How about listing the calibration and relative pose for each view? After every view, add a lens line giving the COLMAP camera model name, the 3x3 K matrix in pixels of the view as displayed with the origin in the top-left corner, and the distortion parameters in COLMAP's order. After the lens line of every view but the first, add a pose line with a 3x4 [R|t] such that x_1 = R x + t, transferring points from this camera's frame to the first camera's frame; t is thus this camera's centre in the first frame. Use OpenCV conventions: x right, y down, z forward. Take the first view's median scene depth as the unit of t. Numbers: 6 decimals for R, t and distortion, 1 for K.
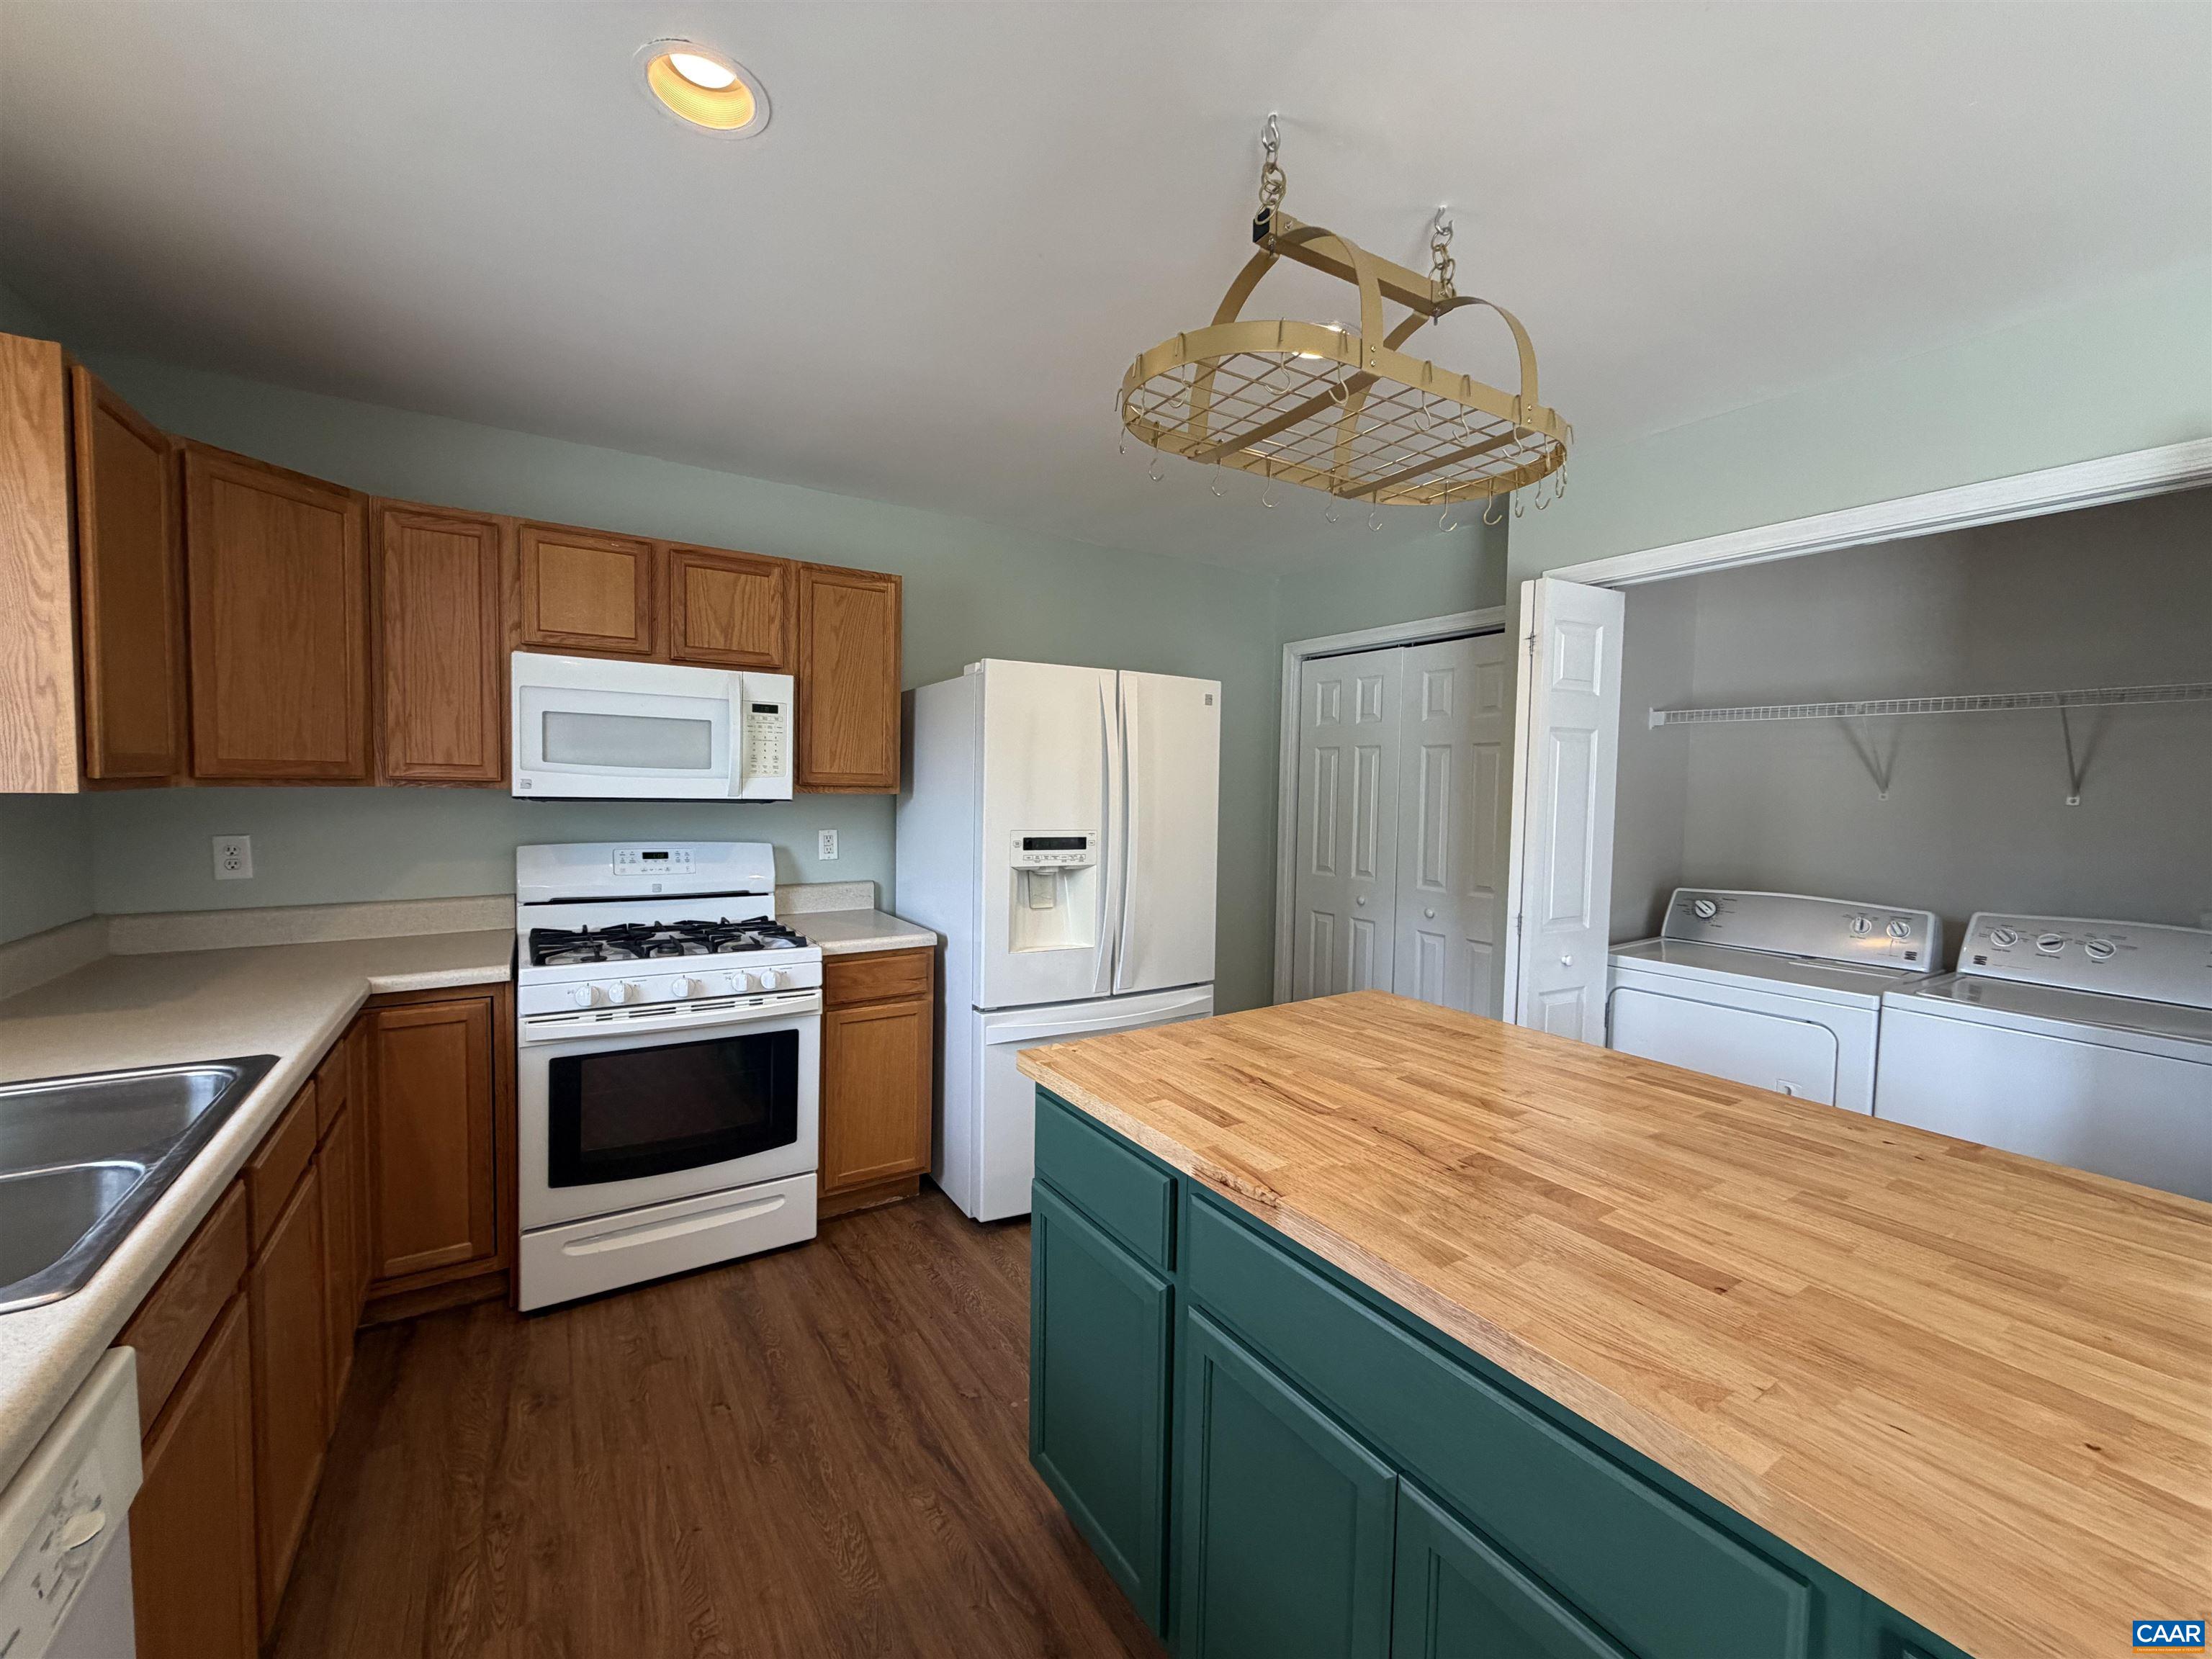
lens RADIAL K [[883.6, 0, 1094.2], [0, 883.6, 829.1], [0, 0, 1]] dist [-0.000457, 0.000741]
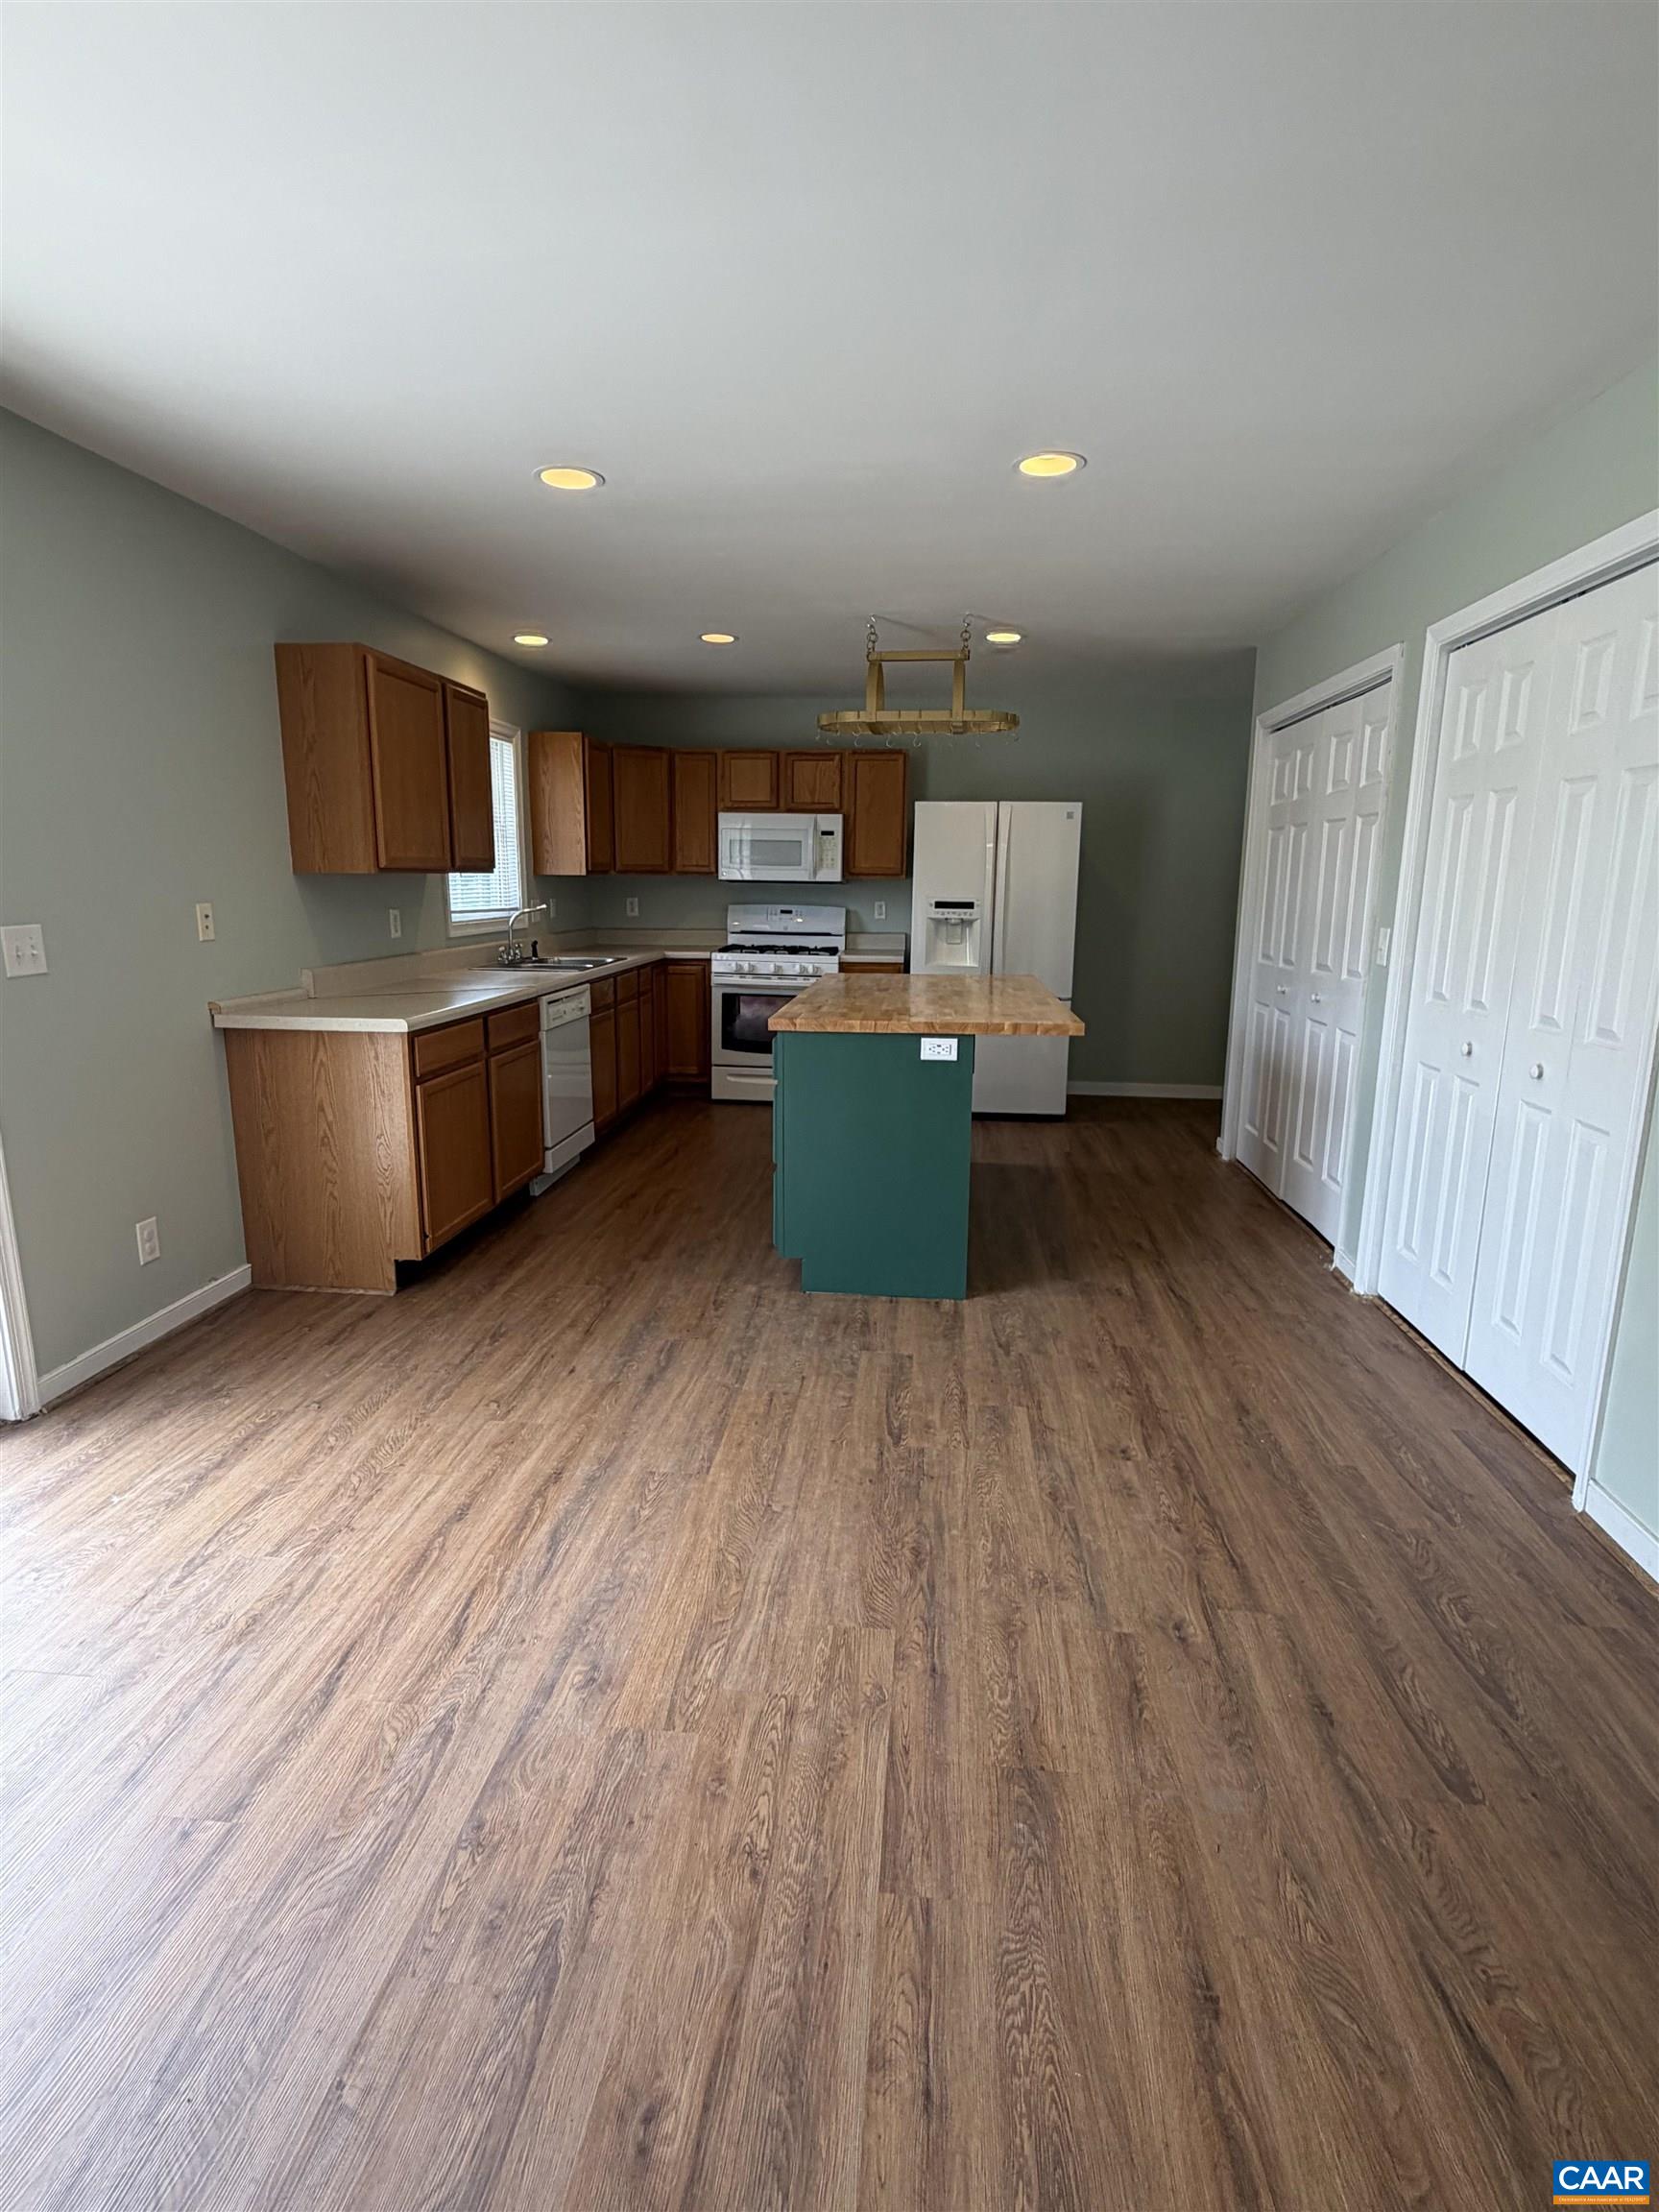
lens RADIAL K [[1103.2, 0, 828.6], [0, 1103.2, 1098.4], [0, 0, 1]] dist [0.000749, 0.000105]
pose [[0.791733, 0.109194, -0.601029, 1.192574], [-0.028677, 0.989453, 0.141987, 0.098276], [0.610194, -0.095180, 0.786514, -0.984149]]
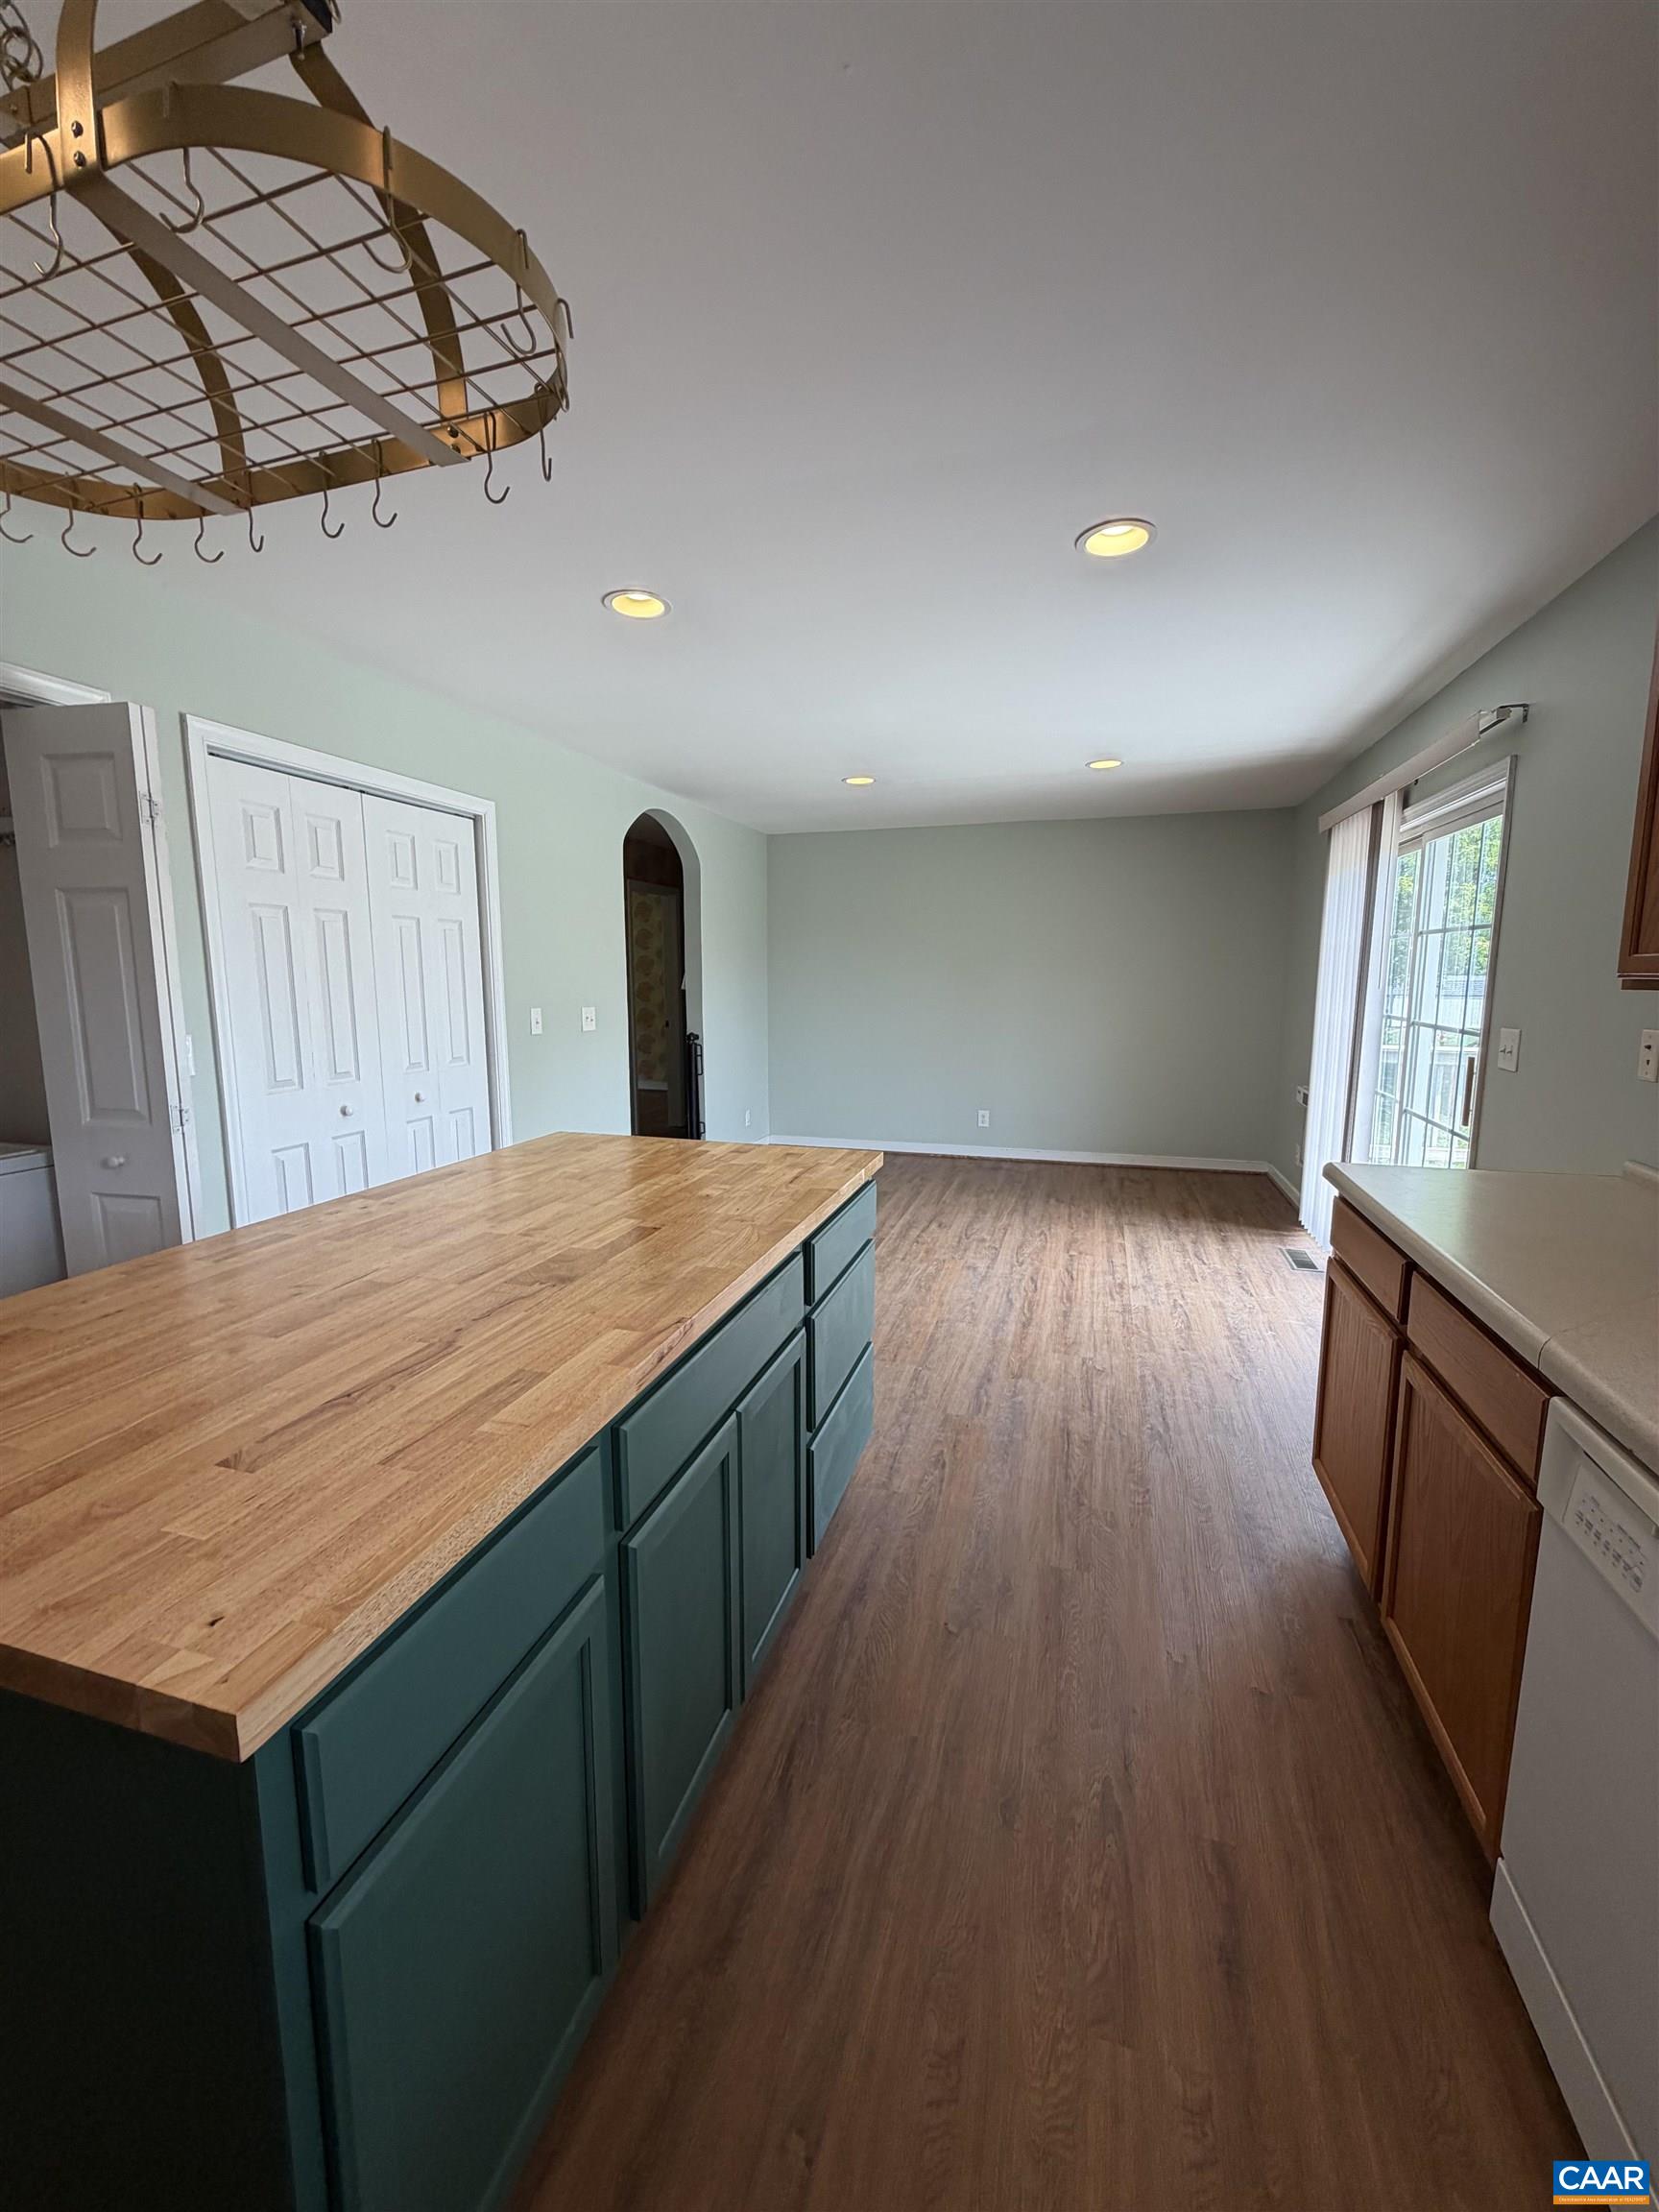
lens RADIAL K [[883.6, 0, 828.4], [0, 883.6, 1094.5], [0, 0, 1]] dist [-0.000457, 0.000741]
pose [[-0.661154, -0.119693, 0.740641, -0.296924], [0.028734, 0.982428, 0.184418, -0.029720], [-0.749700, 0.143210, -0.646097, 0.640866]]
